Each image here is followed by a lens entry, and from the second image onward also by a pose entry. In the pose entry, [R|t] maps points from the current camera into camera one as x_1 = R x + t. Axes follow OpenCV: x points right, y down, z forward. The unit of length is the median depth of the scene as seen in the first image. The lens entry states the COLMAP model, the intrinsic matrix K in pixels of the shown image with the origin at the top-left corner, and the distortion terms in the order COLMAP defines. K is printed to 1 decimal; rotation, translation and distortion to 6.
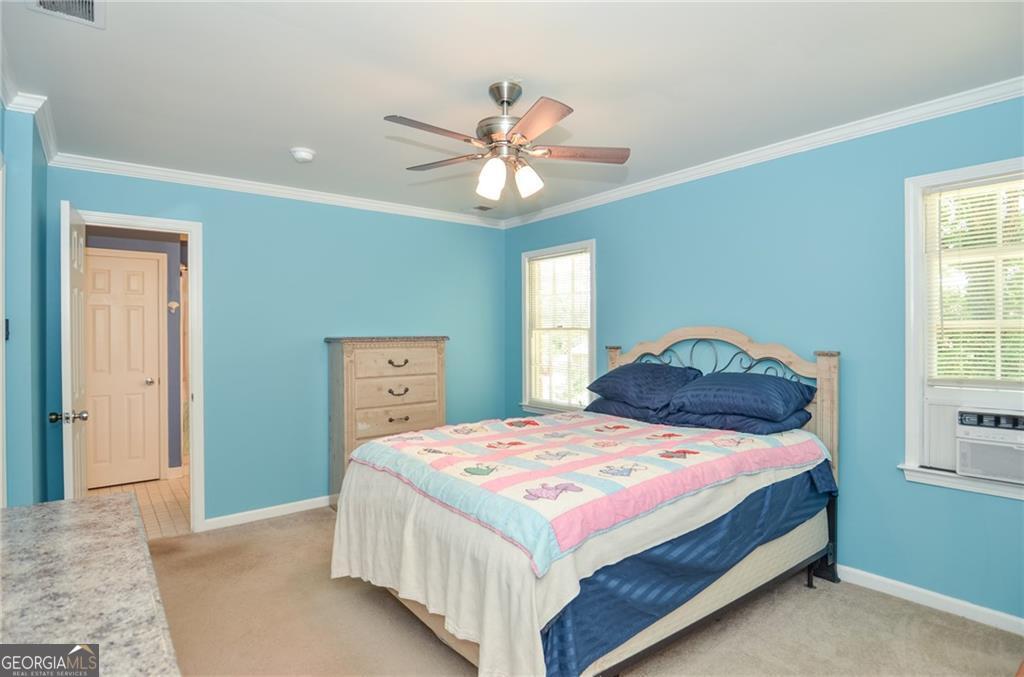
lens RADIAL K [[547.7, 0, 512.7], [0, 547.7, 333.4], [0, 0, 1]] dist [-0.026434, -0.000015]
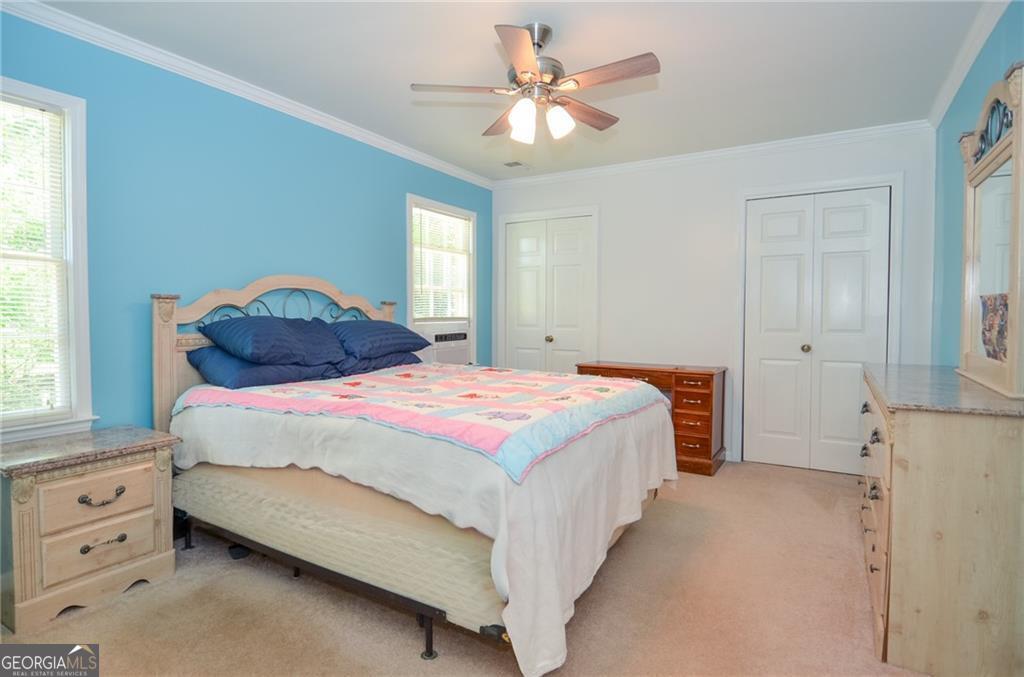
lens RADIAL K [[547.7, 0, 512.7], [0, 547.7, 333.4], [0, 0, 1]] dist [-0.026434, -0.000015]
pose [[-0.385743, -0.020271, 0.922384, -0.717418], [0.007805, 0.999651, 0.025233, 0.071199], [-0.922573, 0.016933, -0.385450, 1.102822]]
